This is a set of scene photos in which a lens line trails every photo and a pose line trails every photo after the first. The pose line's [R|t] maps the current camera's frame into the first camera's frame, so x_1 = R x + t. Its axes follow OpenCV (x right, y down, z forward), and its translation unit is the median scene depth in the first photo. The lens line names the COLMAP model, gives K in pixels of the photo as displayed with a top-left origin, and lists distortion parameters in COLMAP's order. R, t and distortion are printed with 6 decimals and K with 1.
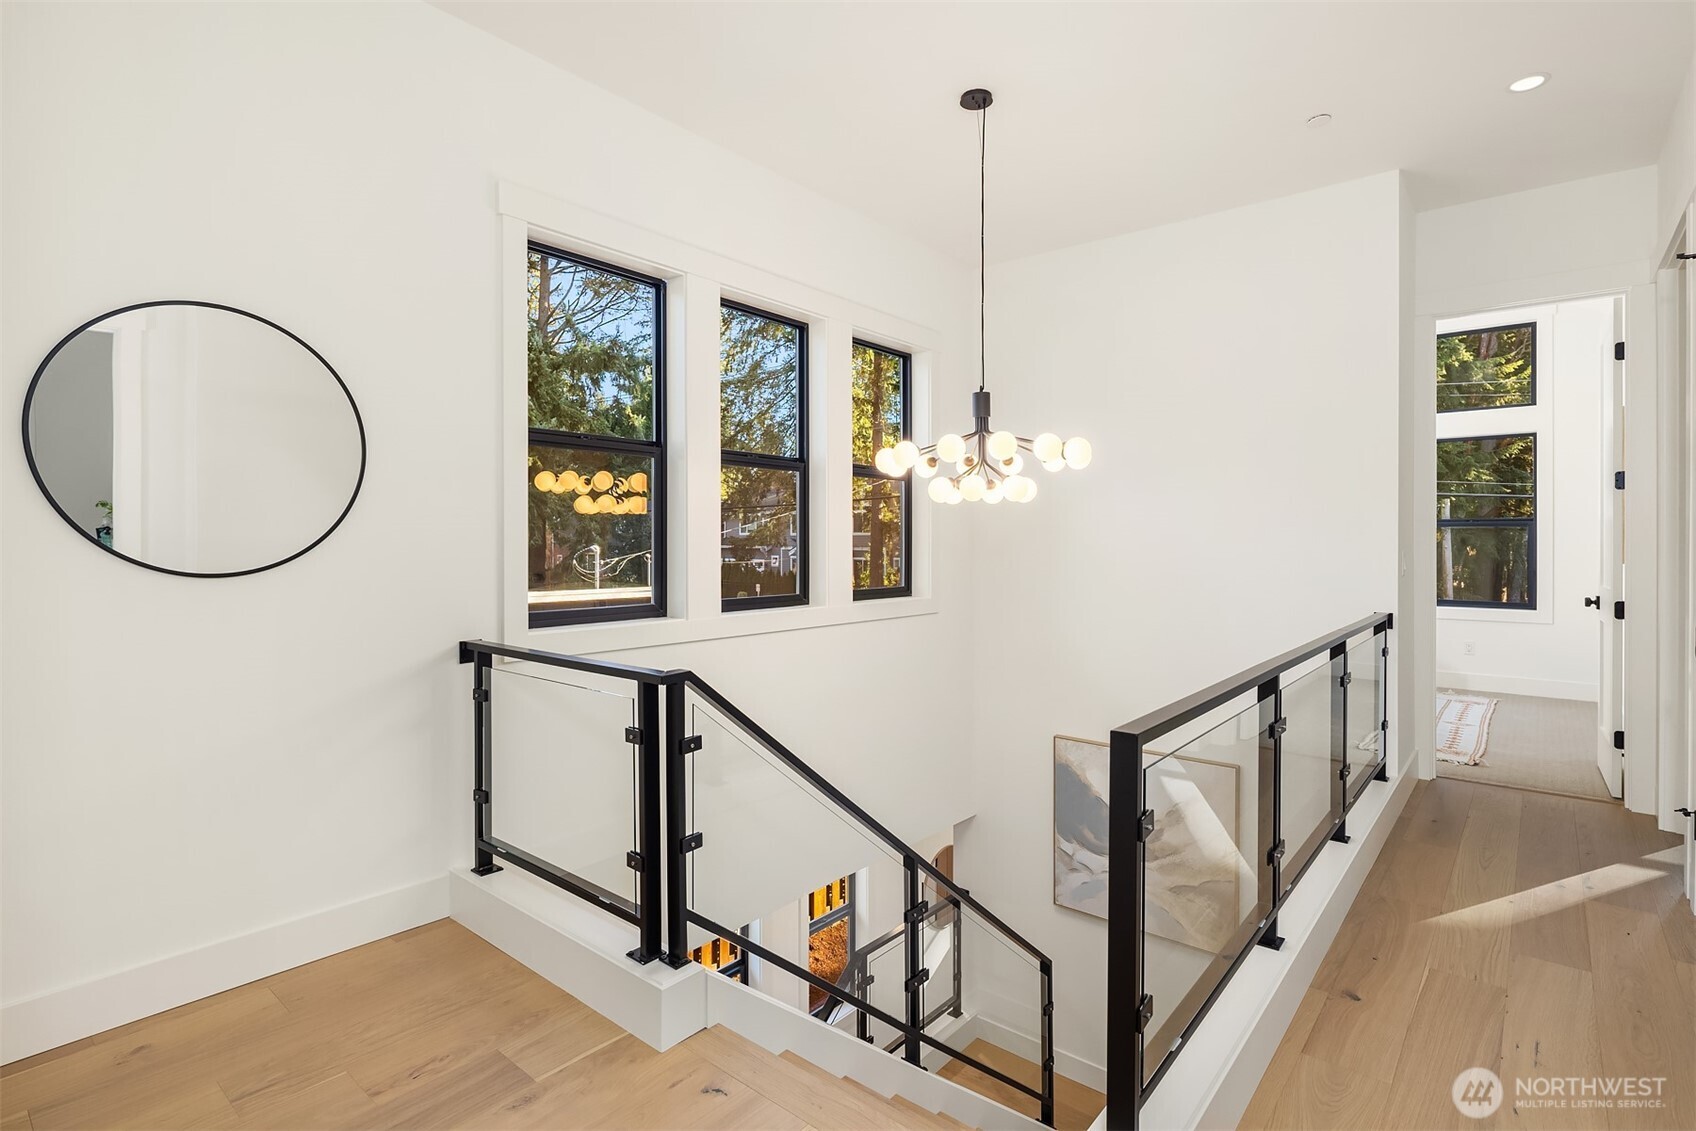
lens RADIAL K [[837.0, 0, 851.8], [0, 837.0, 545.8], [0, 0, 1]] dist [-0.001636, -0.000311]
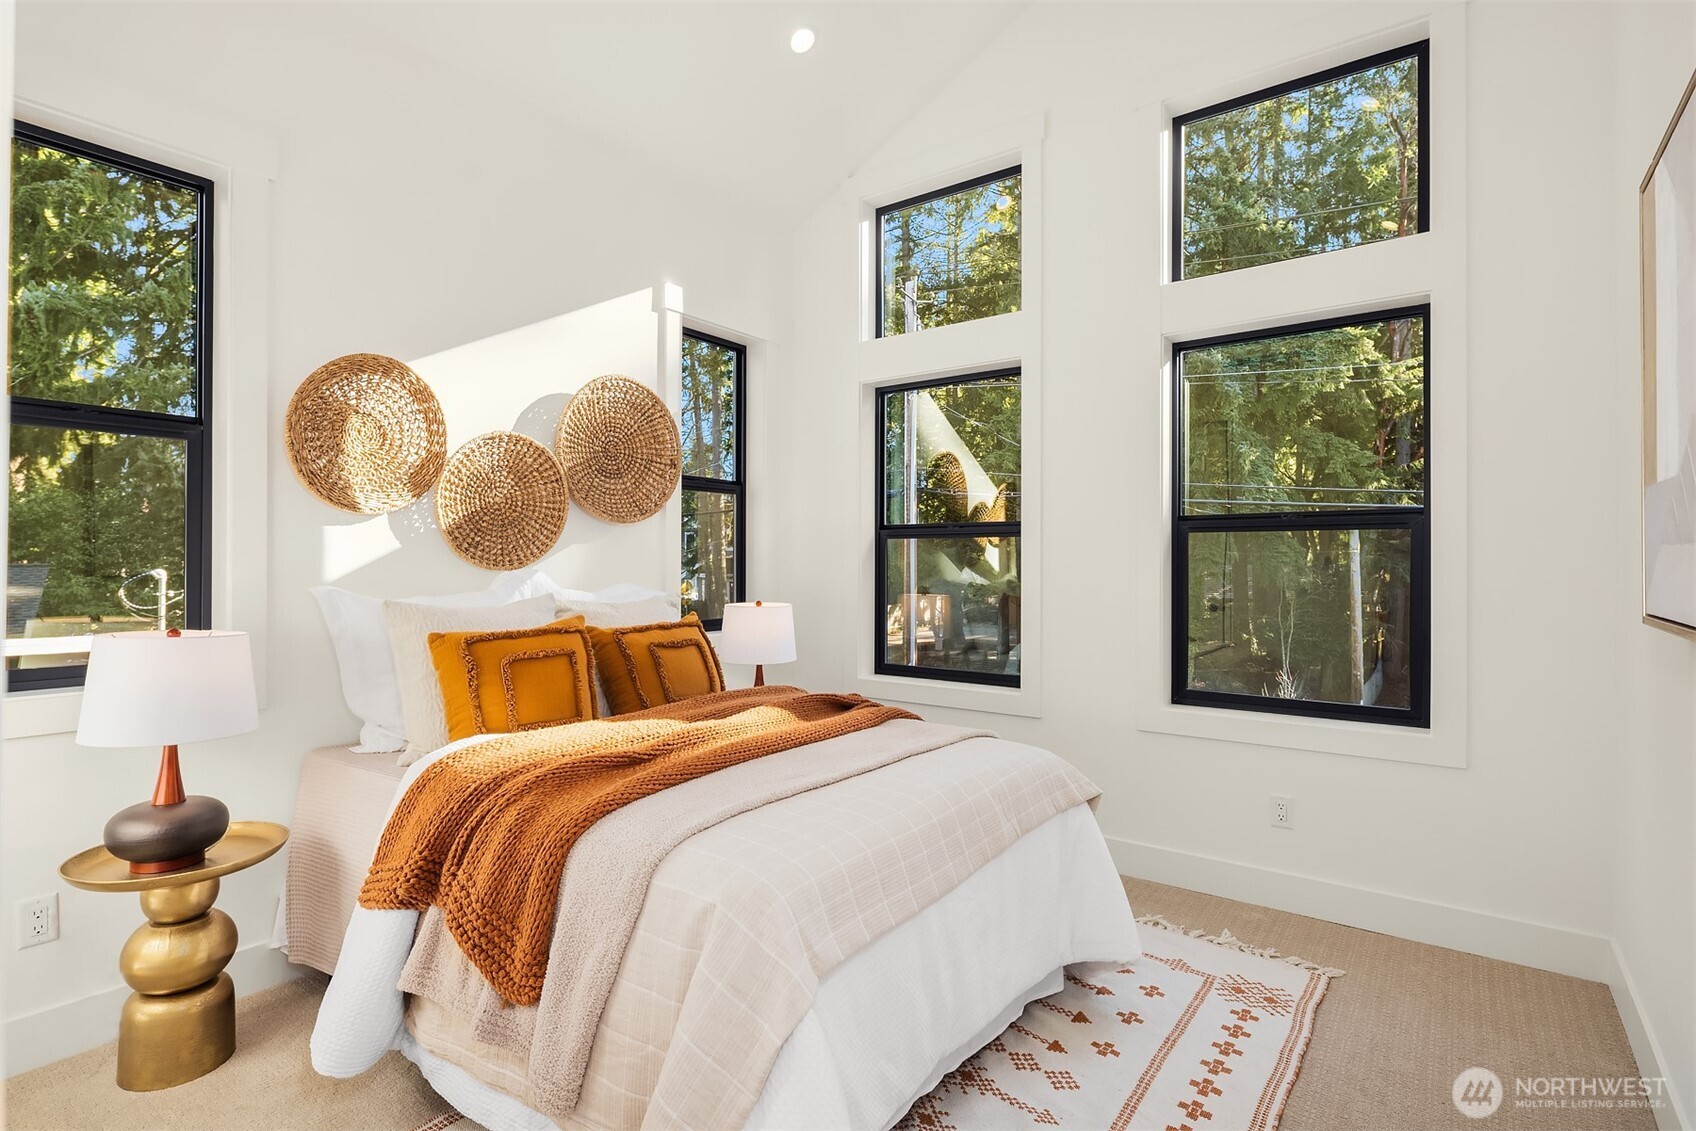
lens RADIAL K [[808.4, 0, 848.0], [0, 808.4, 565.5], [0, 0, 1]] dist [0.000258, 0.000073]
pose [[0.999144, -0.000442, 0.041371, 0.245214], [0.000675, 0.999984, -0.005619, 0.000671], [-0.041368, 0.005642, 0.999128, 0.293605]]
